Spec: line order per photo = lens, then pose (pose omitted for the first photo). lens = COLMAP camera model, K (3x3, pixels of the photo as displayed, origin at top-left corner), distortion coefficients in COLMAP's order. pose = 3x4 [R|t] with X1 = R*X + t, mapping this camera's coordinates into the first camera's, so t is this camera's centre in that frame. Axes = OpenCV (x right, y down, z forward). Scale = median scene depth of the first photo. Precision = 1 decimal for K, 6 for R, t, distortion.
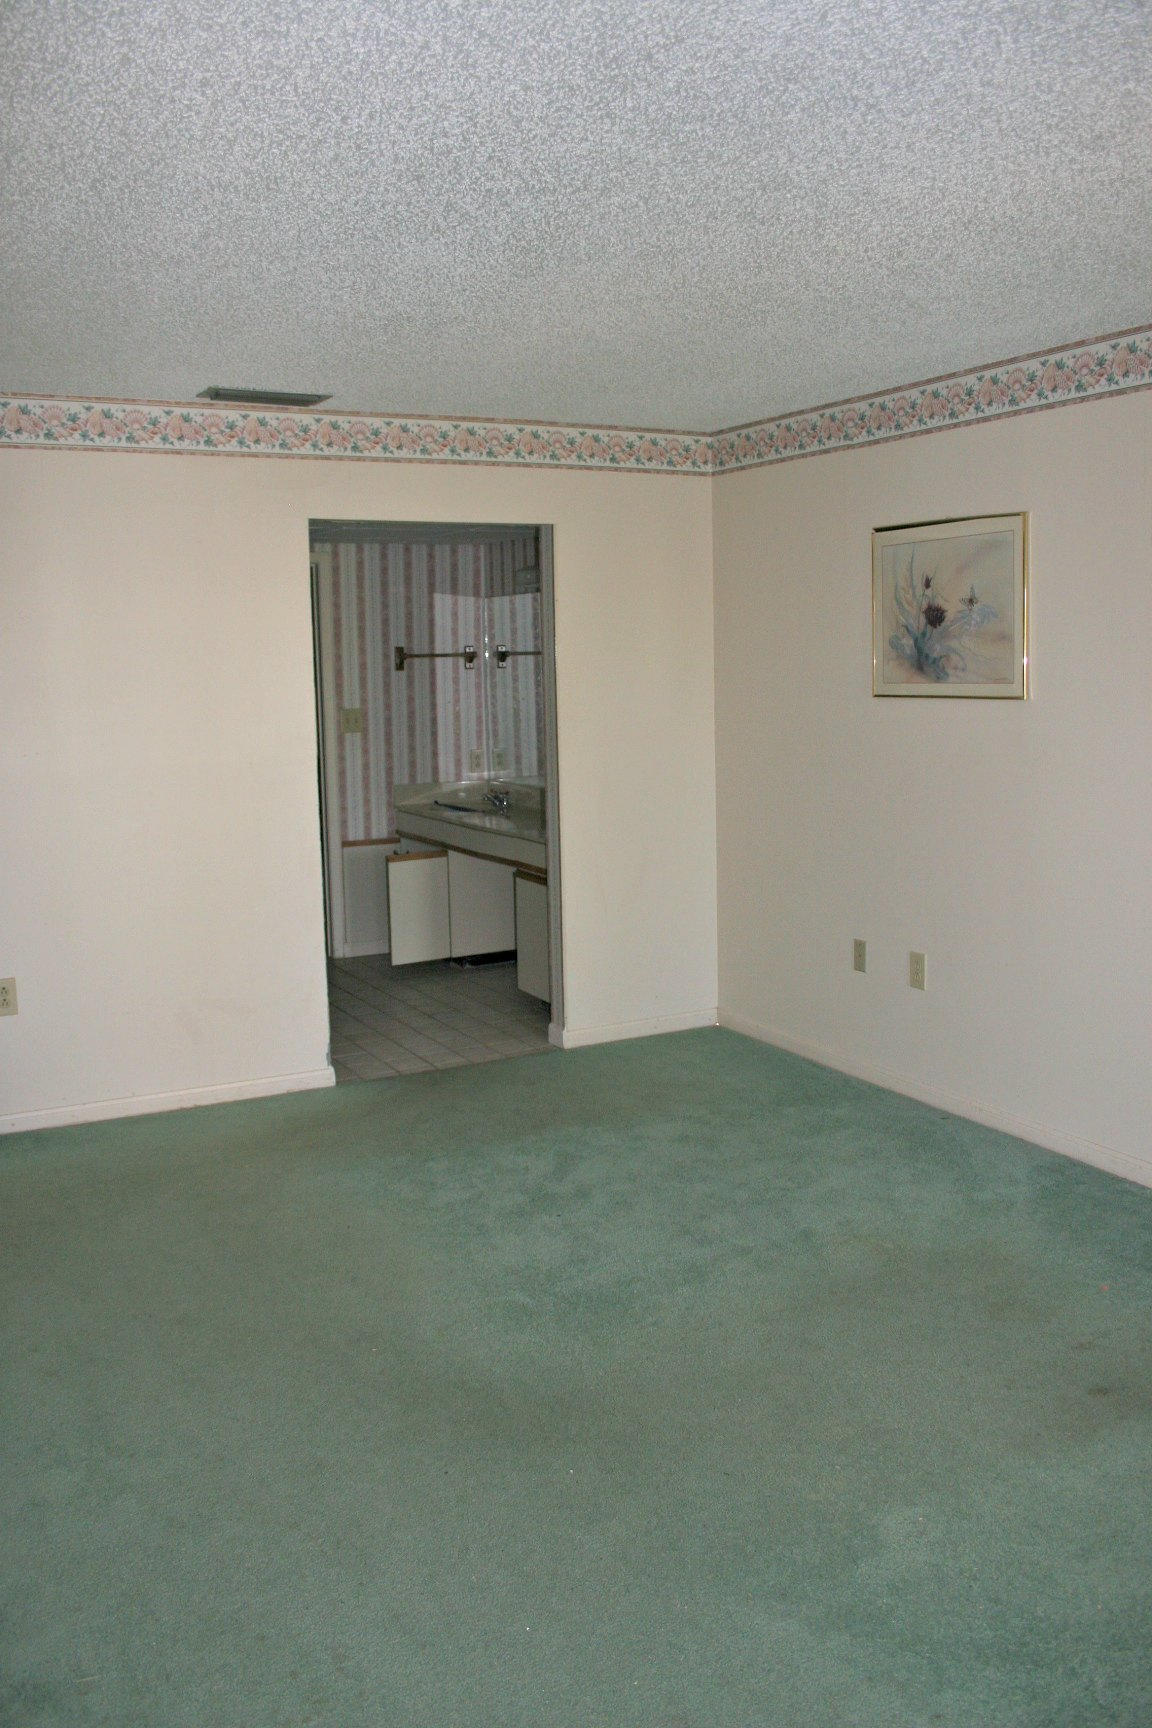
lens RADIAL K [[1452.5, 0, 576.1], [0, 1452.5, 866.4], [0, 0, 1]] dist [-0.081797, -0.004668]
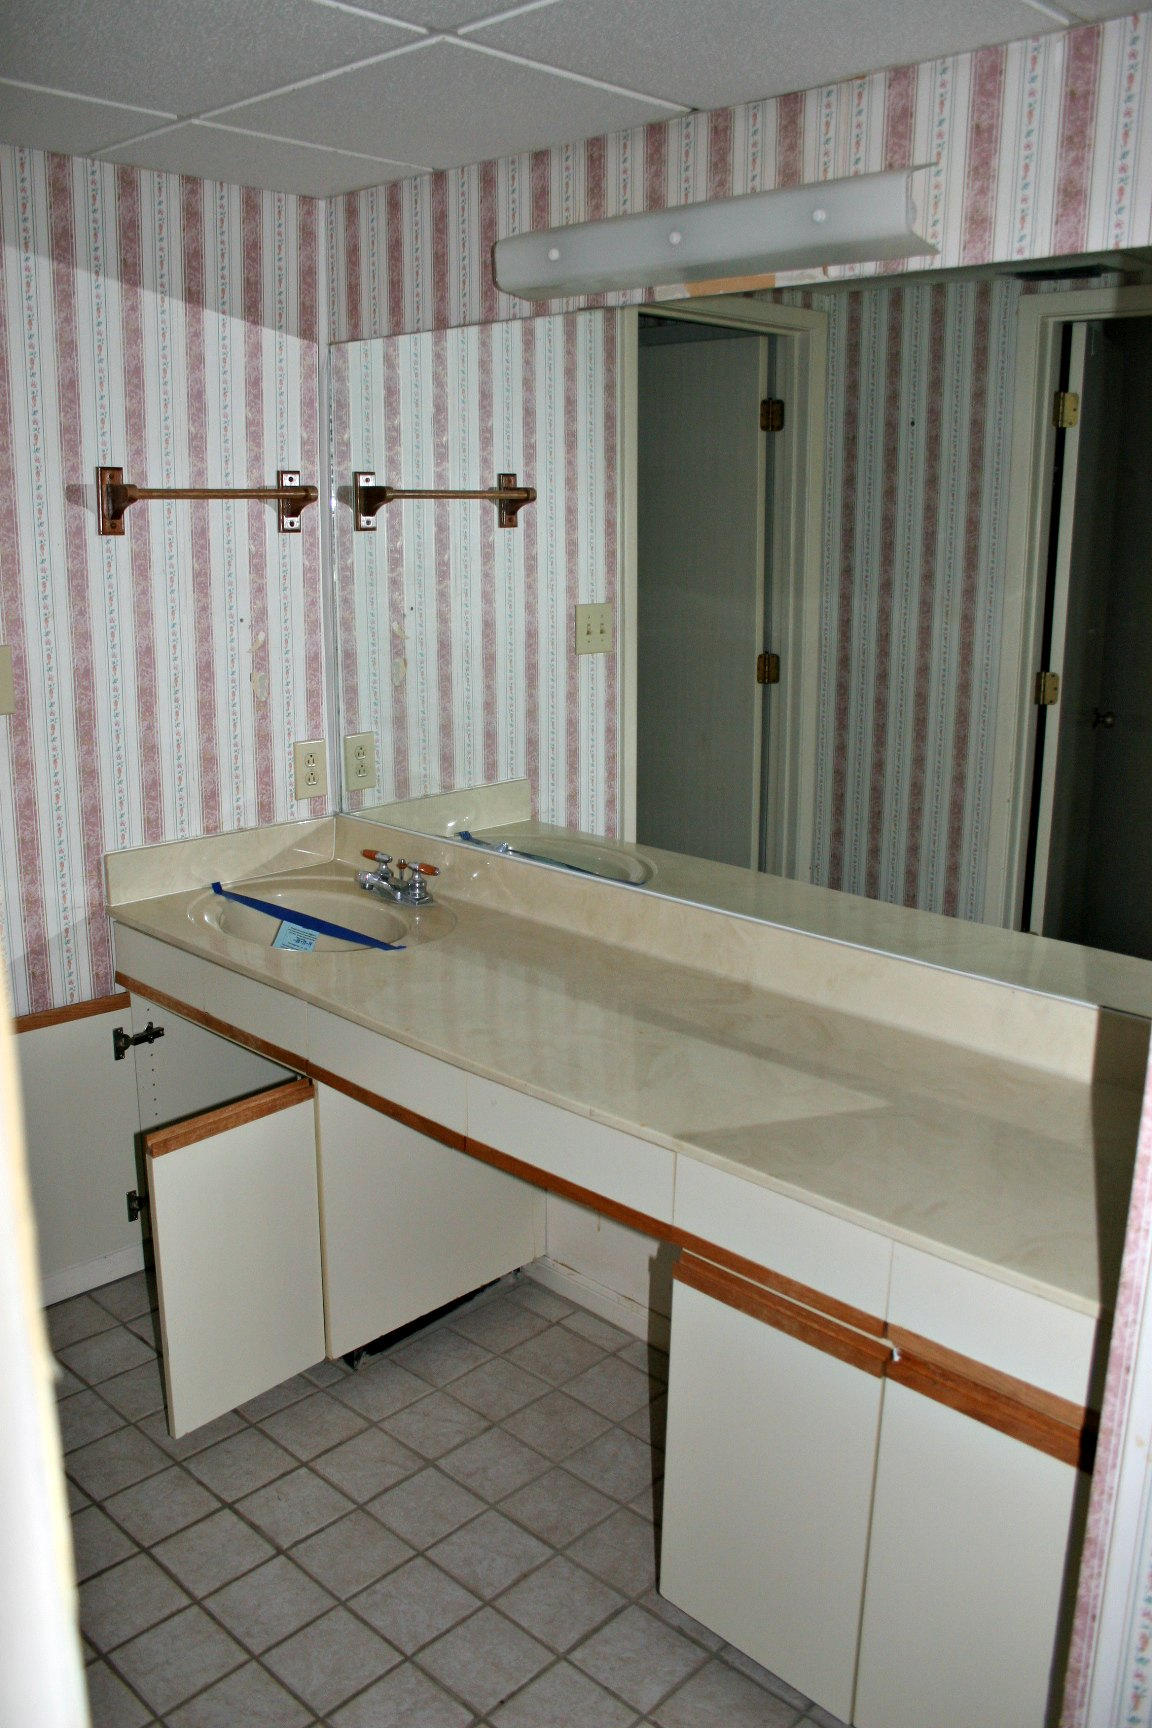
lens RADIAL K [[1452.5, 0, 573.9], [0, 1452.5, 850.8], [0, 0, 1]] dist [-0.081797, -0.004668]
pose [[0.954871, -0.041096, 0.294166, -0.118438], [0.014390, 0.995620, 0.092383, -0.087787], [-0.296674, -0.083981, 0.951279, 0.617410]]
